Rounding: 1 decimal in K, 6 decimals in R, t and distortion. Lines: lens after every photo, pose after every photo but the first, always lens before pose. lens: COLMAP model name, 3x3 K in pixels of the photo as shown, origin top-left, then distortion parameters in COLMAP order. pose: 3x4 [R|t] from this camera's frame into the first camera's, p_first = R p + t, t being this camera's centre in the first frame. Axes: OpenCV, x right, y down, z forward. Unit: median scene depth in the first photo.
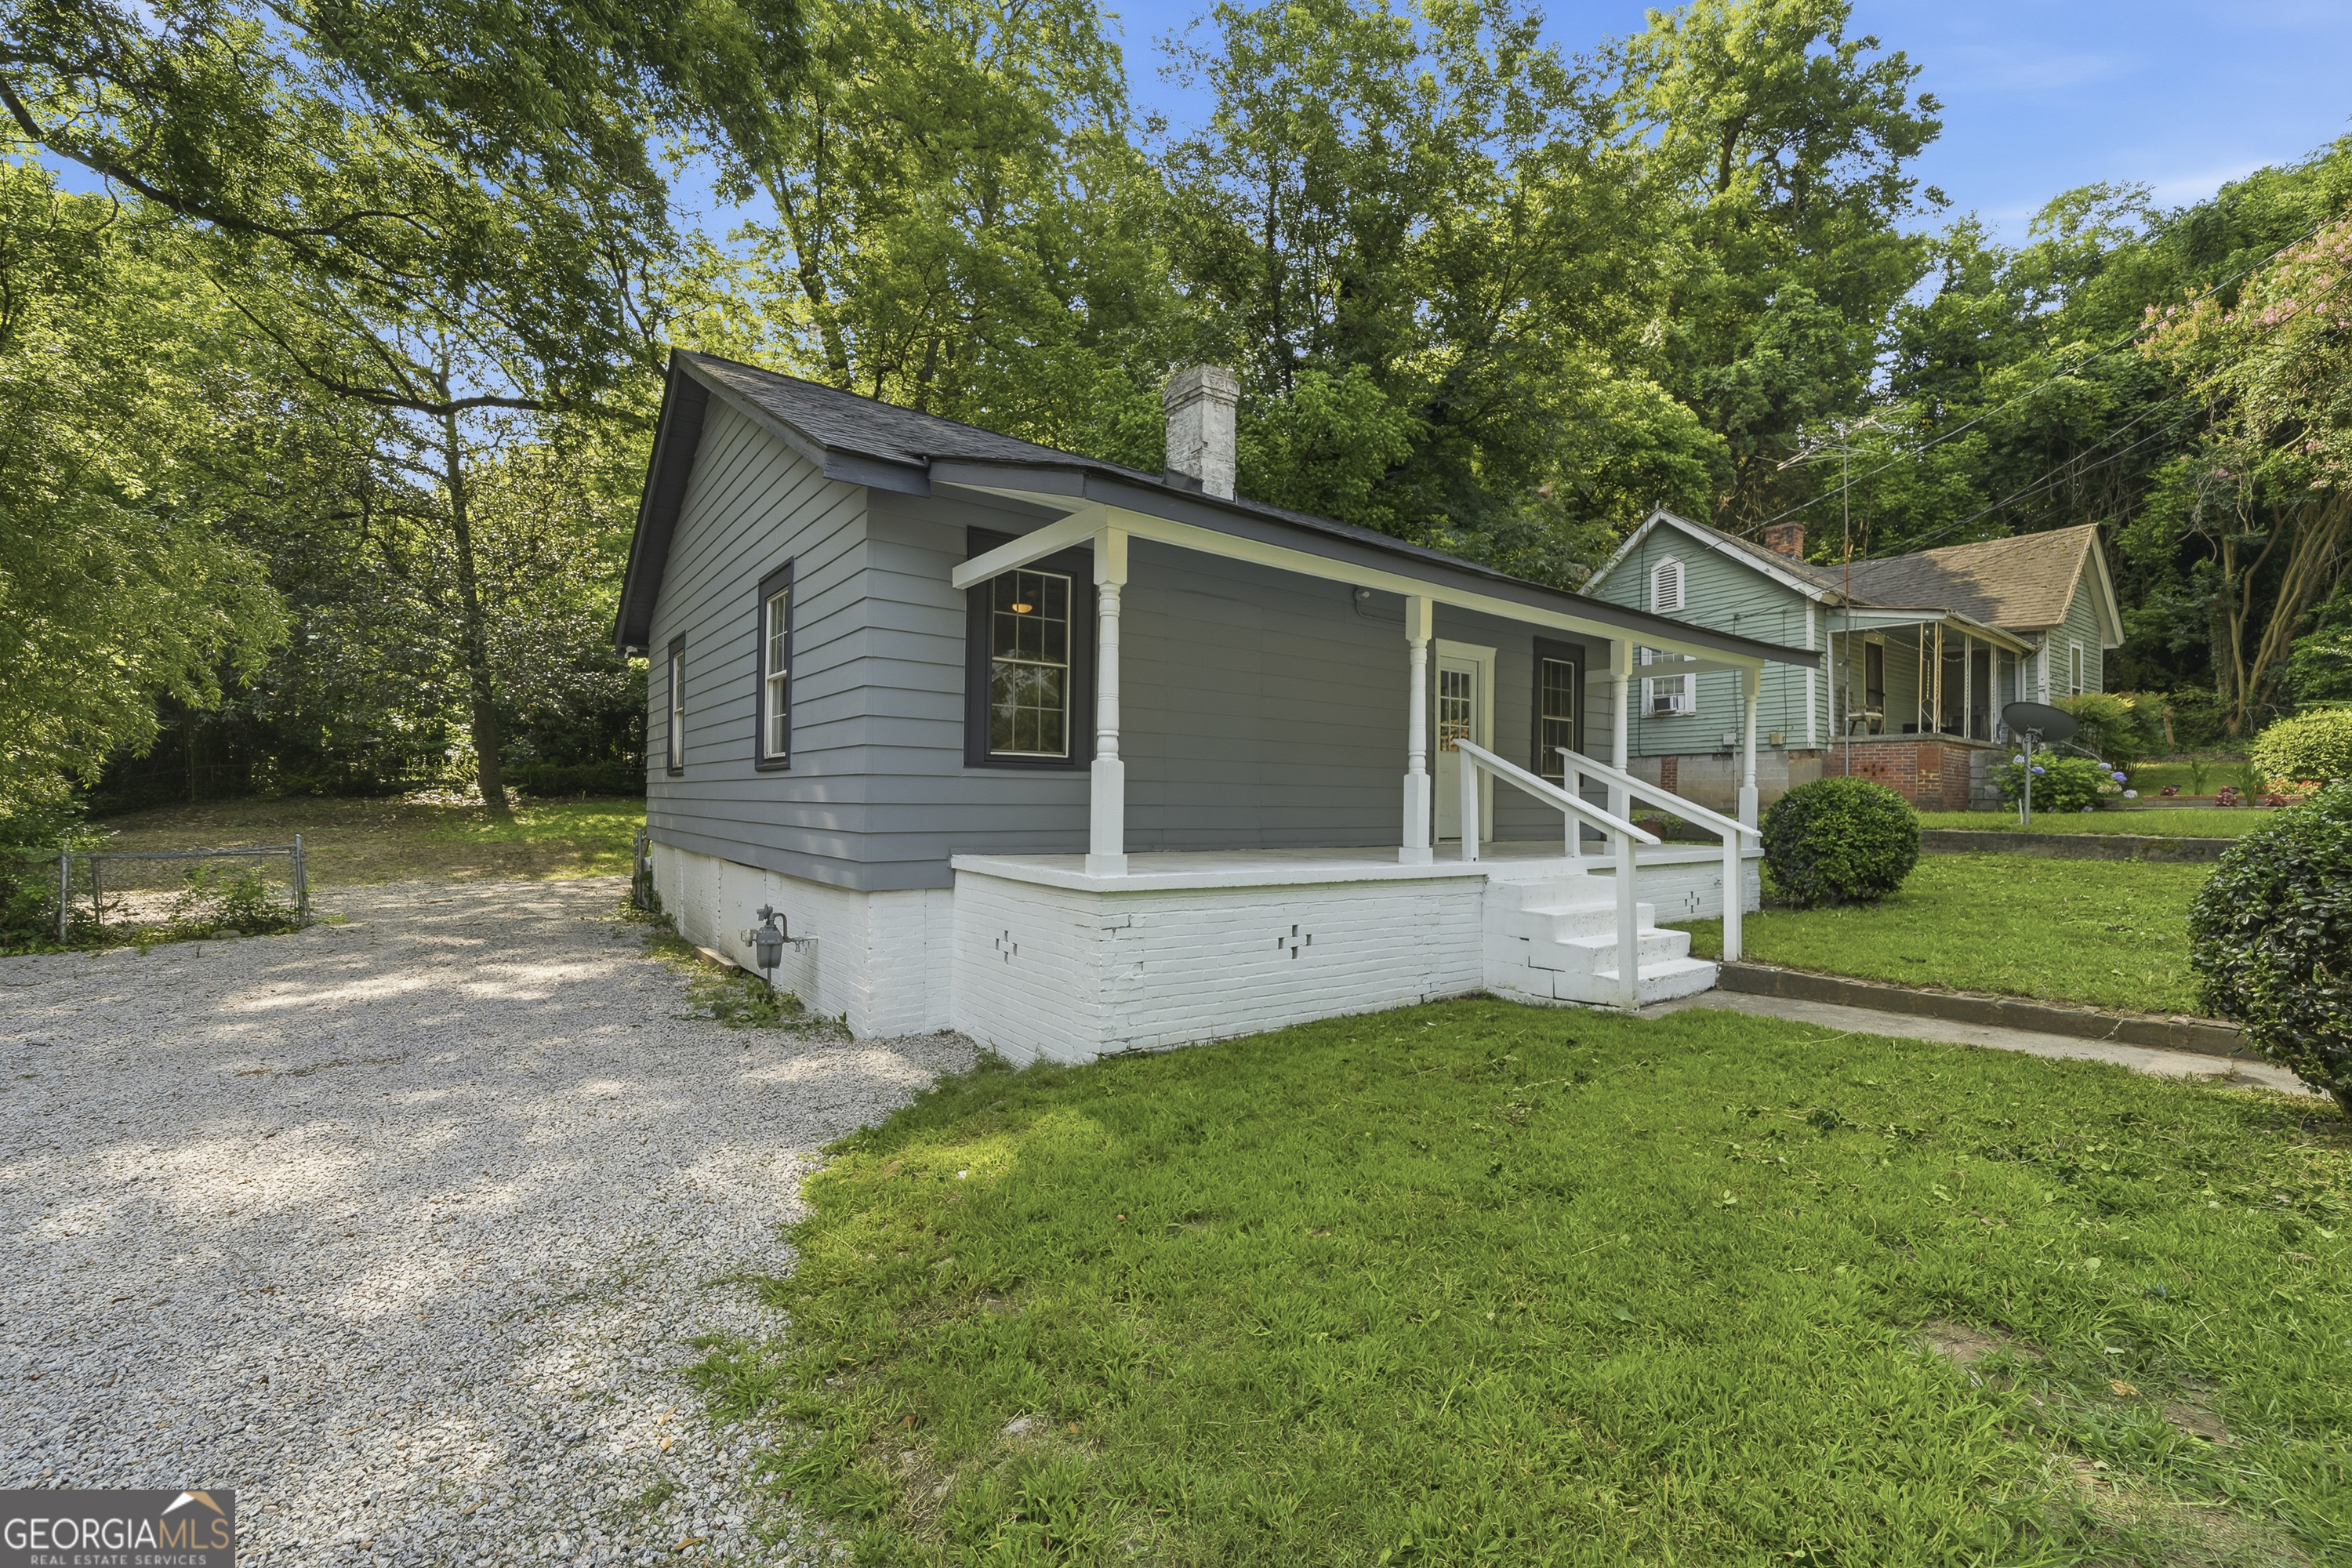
lens RADIAL K [[952.3, 0, 1176.0], [0, 952.3, 784.0], [0, 0, 1]] dist [0.001340, 0.000097]
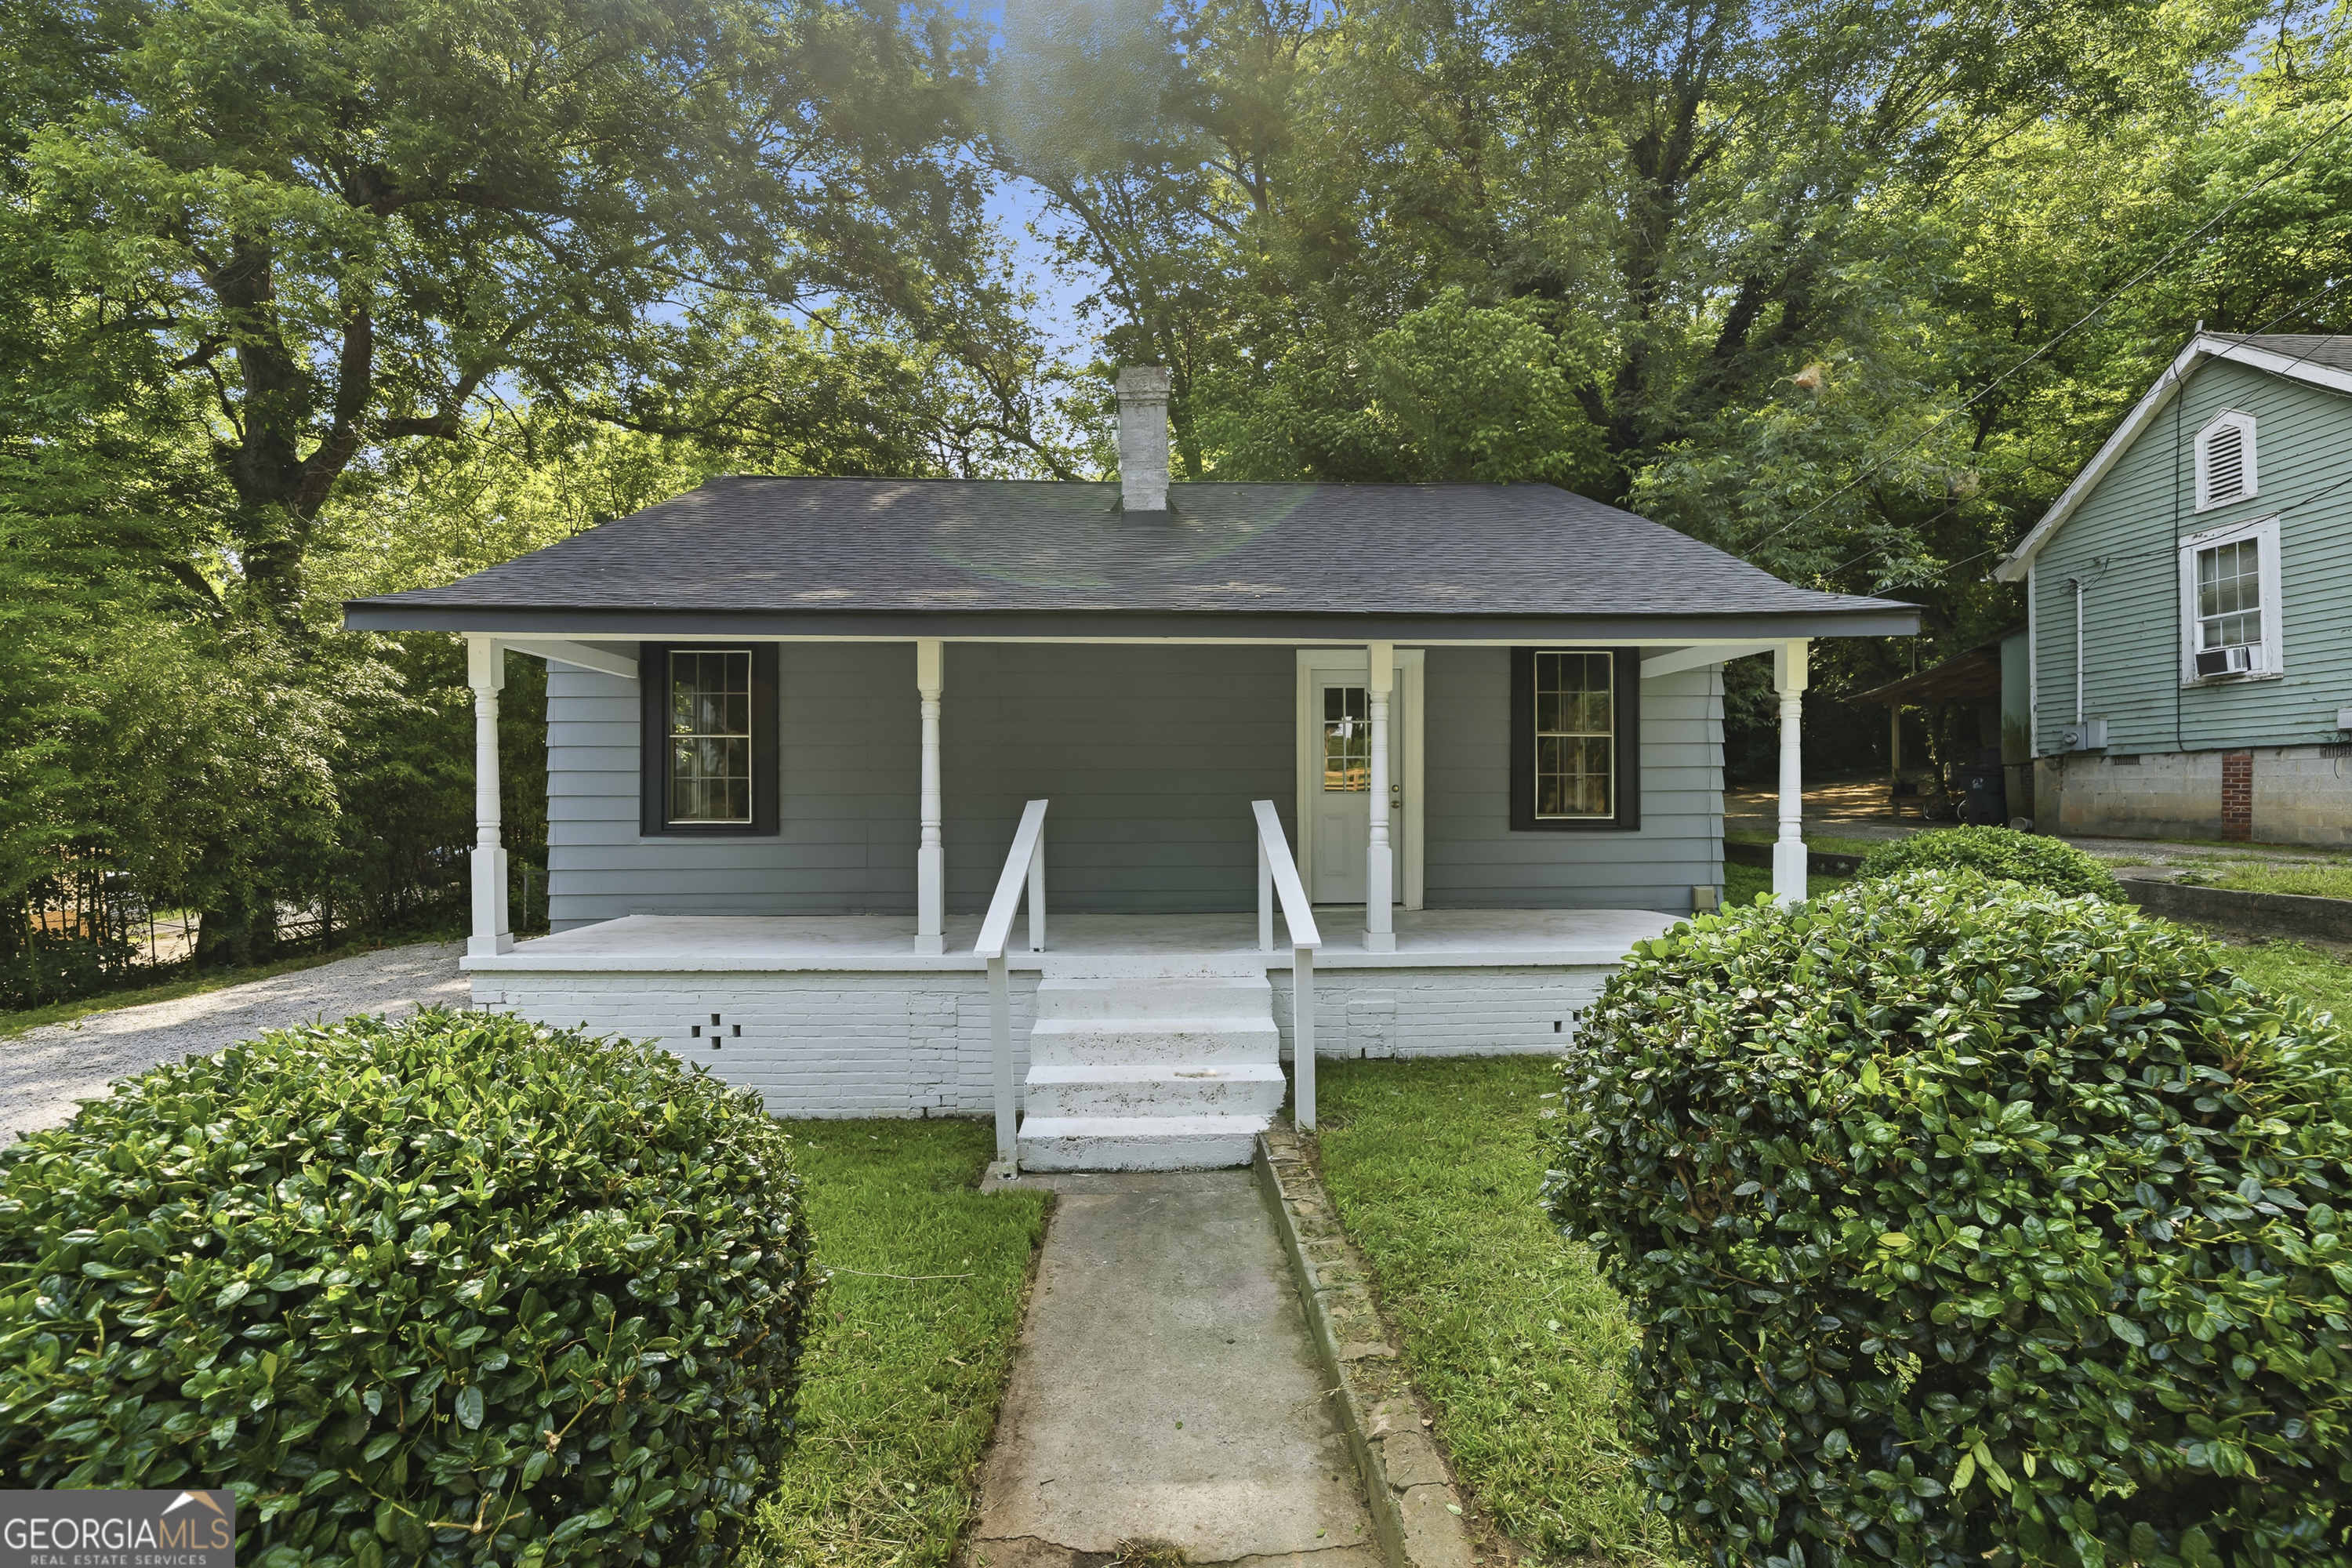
lens RADIAL K [[952.3, 0, 1176.0], [0, 952.3, 784.0], [0, 0, 1]] dist [0.001340, 0.000097]
pose [[0.821821, -0.017369, -0.569481, 0.929184], [0.020741, 0.999785, -0.000562, -0.063964], [0.569368, -0.011350, 0.822004, 0.425098]]
